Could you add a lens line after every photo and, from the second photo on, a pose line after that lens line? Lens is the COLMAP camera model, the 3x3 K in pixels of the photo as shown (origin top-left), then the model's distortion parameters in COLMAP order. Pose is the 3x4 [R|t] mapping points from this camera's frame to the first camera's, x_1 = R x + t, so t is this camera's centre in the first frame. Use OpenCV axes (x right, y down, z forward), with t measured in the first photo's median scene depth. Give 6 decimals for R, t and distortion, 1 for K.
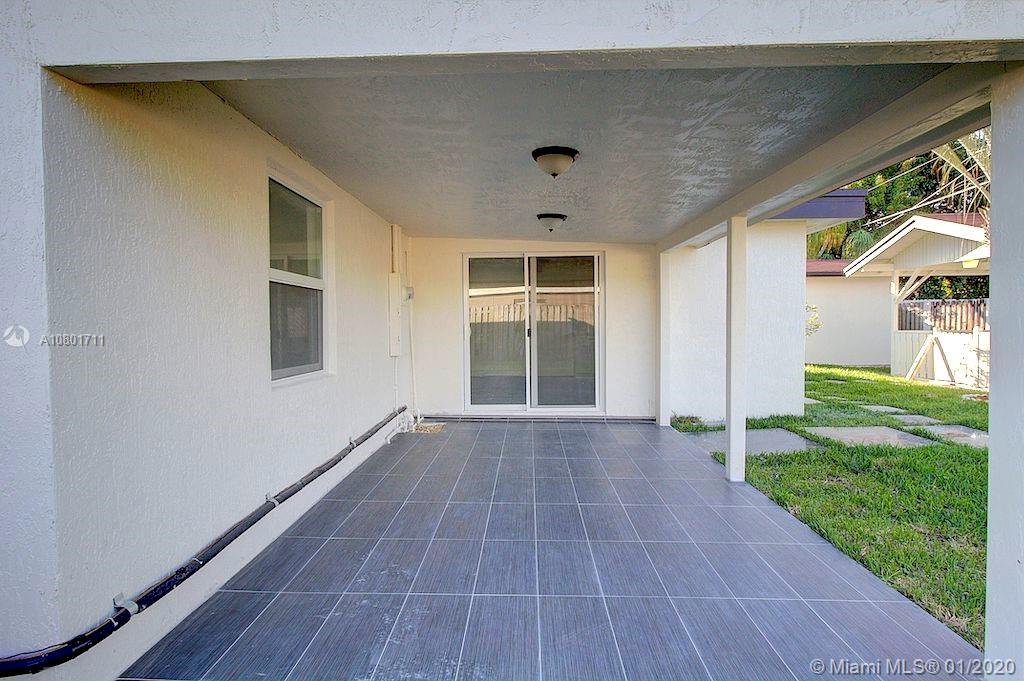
lens RADIAL K [[520.0, 0, 510.7], [0, 520.0, 338.3], [0, 0, 1]] dist [0.007102, -0.001072]
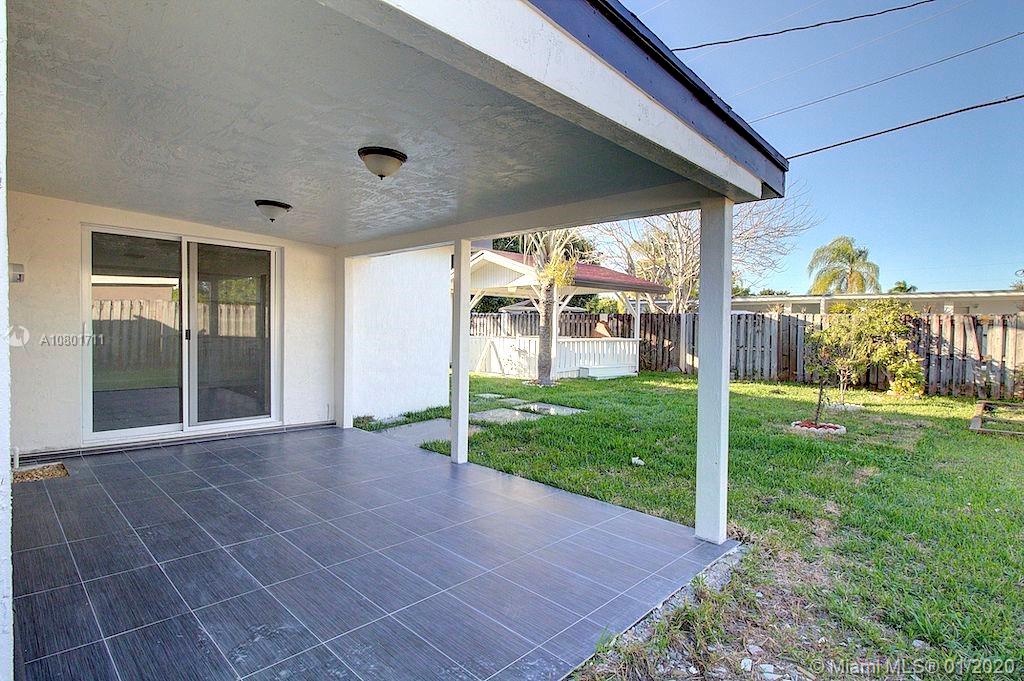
lens RADIAL K [[520.0, 0, 510.5], [0, 520.0, 341.6], [0, 0, 1]] dist [0.007102, -0.001072]
pose [[0.679695, 0.001265, 0.733494, -0.225119], [-0.001888, 0.999998, 0.000024, -0.000807], [-0.733492, -0.001401, 0.679696, 0.072577]]
